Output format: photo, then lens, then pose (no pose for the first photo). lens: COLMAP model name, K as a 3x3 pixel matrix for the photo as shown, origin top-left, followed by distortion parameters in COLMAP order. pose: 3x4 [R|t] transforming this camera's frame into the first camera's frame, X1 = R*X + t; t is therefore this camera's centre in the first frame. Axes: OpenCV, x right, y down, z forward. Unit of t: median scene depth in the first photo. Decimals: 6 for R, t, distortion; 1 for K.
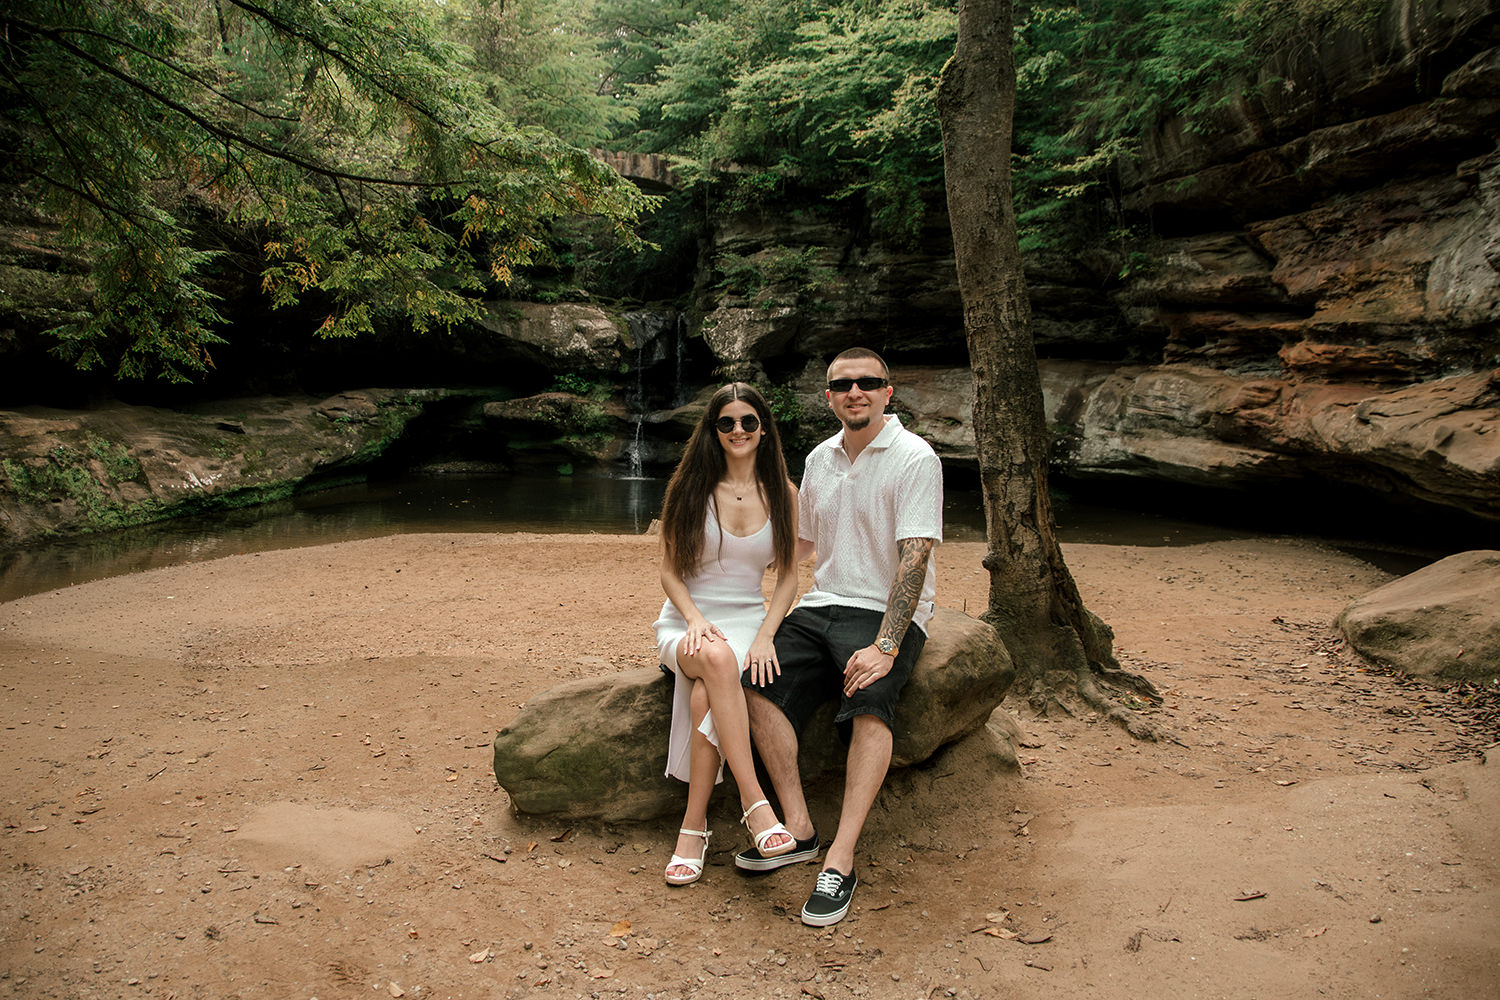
lens RADIAL K [[1169.6, 0, 764.5], [0, 1169.6, 510.0], [0, 0, 1]] dist [-0.149586, 0.070372]
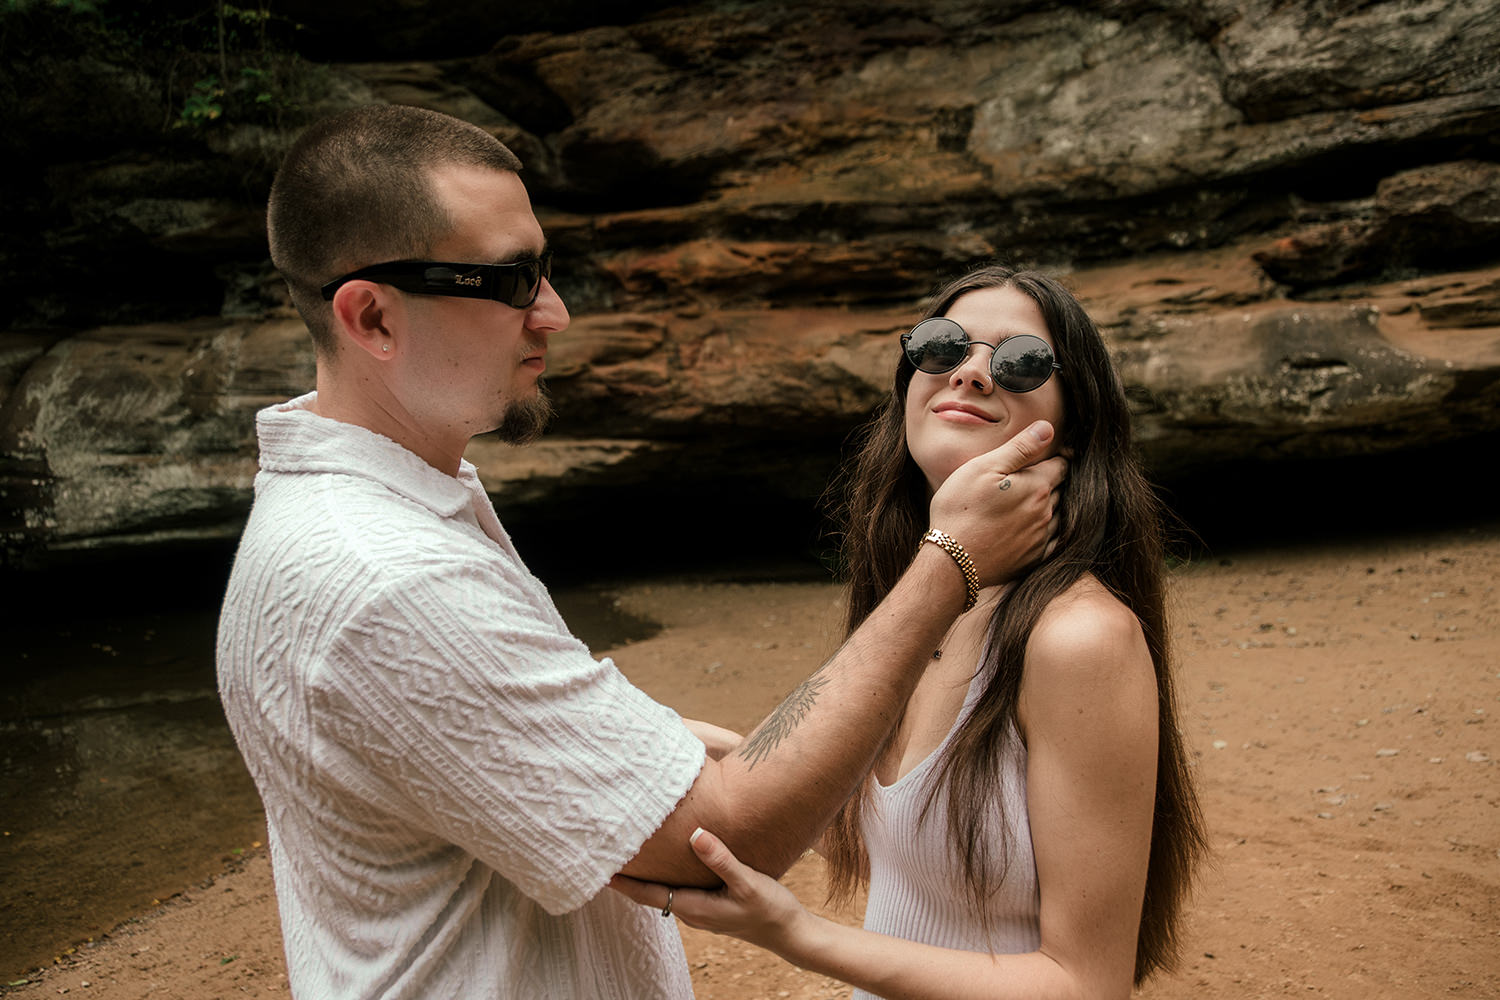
lens RADIAL K [[1208.5, 0, 766.4], [0, 1208.5, 499.9], [0, 0, 1]] dist [-0.039257, 0.006218]
pose [[0.318596, -0.097705, 0.942842, -0.119087], [0.162450, 0.985585, 0.047240, -0.043071], [-0.933866, 0.138114, 0.329876, 0.821018]]
